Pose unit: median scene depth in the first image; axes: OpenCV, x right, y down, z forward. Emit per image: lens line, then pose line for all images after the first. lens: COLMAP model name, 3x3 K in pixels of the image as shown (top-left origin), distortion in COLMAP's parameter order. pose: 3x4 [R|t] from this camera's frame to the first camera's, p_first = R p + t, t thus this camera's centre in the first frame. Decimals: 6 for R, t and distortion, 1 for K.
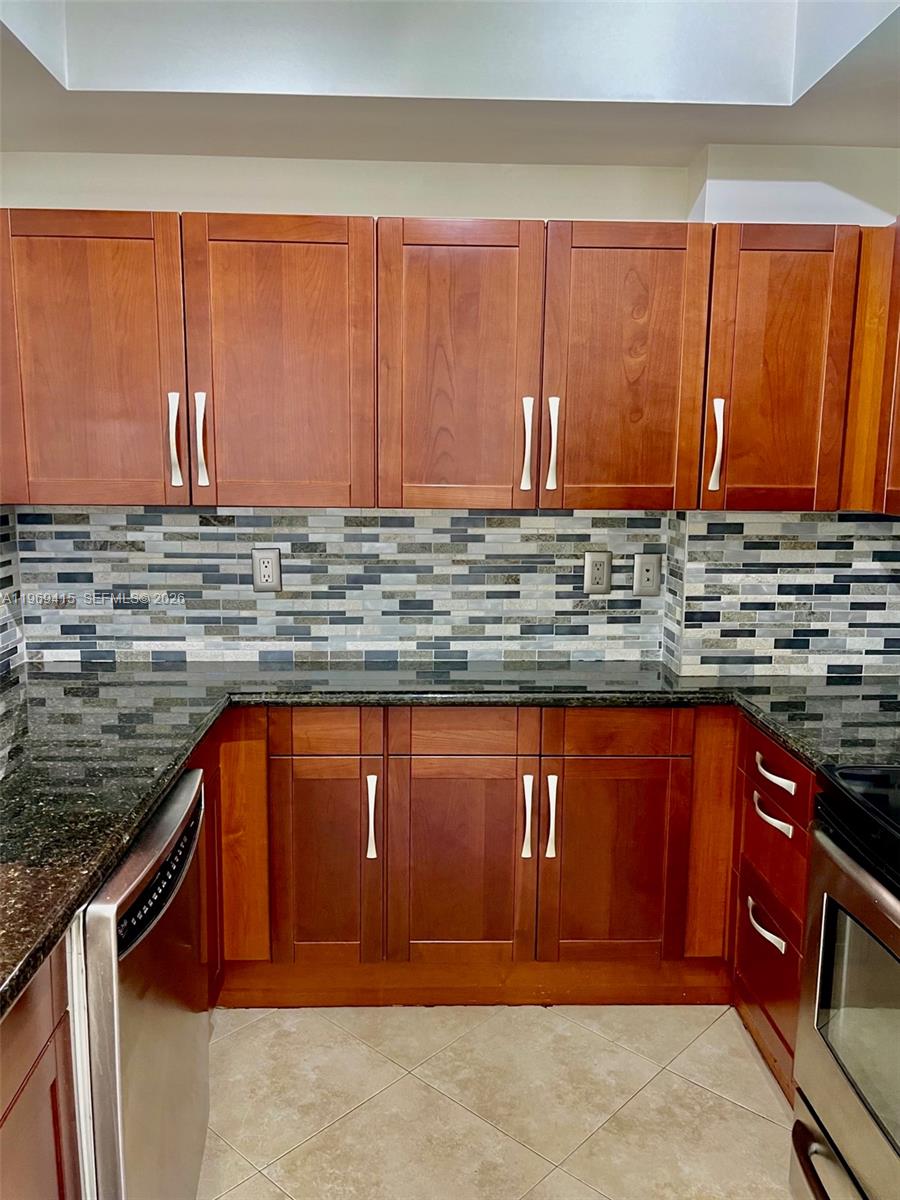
lens RADIAL K [[929.9, 0, 449.8], [0, 929.9, 607.8], [0, 0, 1]] dist [0.098820, -0.123675]
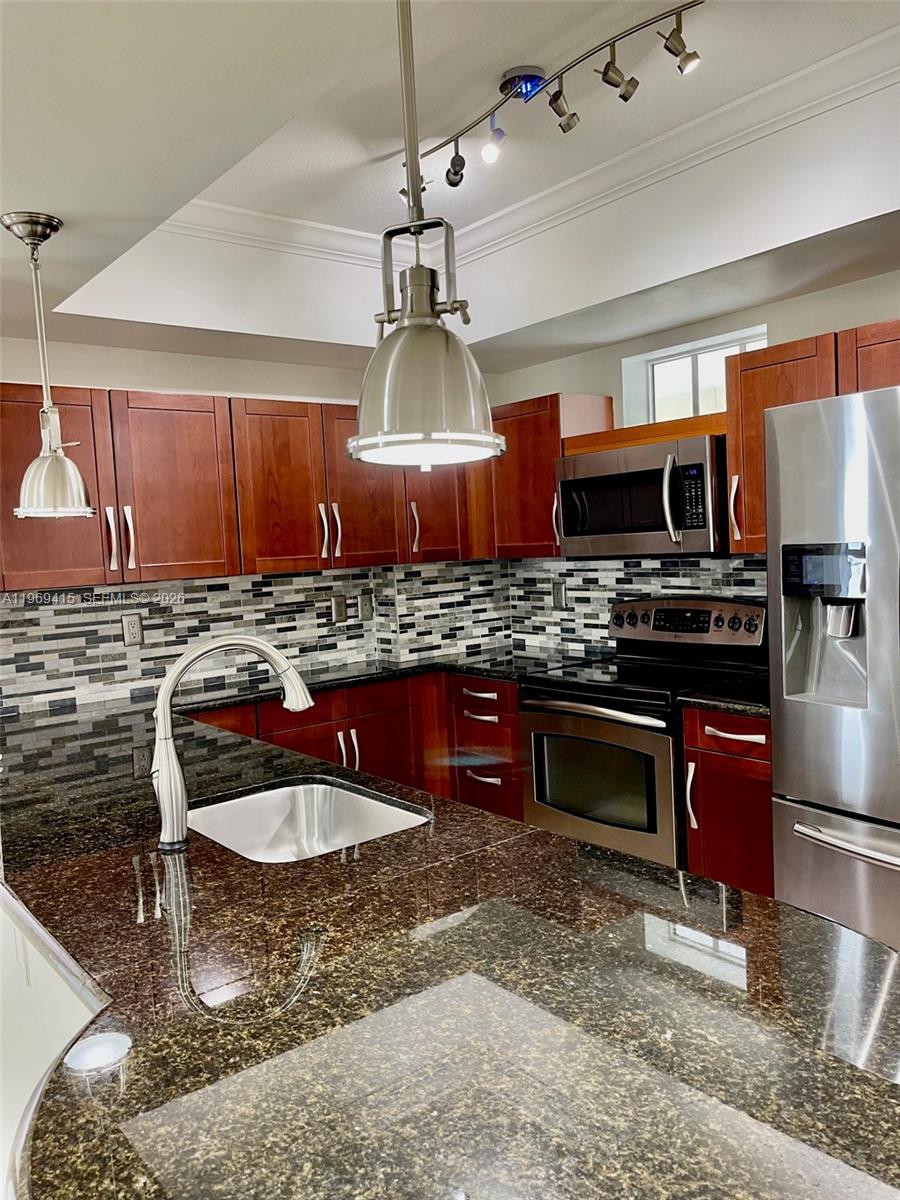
lens RADIAL K [[929.9, 0, 449.8], [0, 929.9, 607.8], [0, 0, 1]] dist [0.098820, -0.123675]
pose [[0.797470, -0.094775, 0.595869, -0.647460], [0.152497, 0.987182, -0.047077, 0.065182], [-0.583769, 0.128411, 0.801701, -0.400013]]
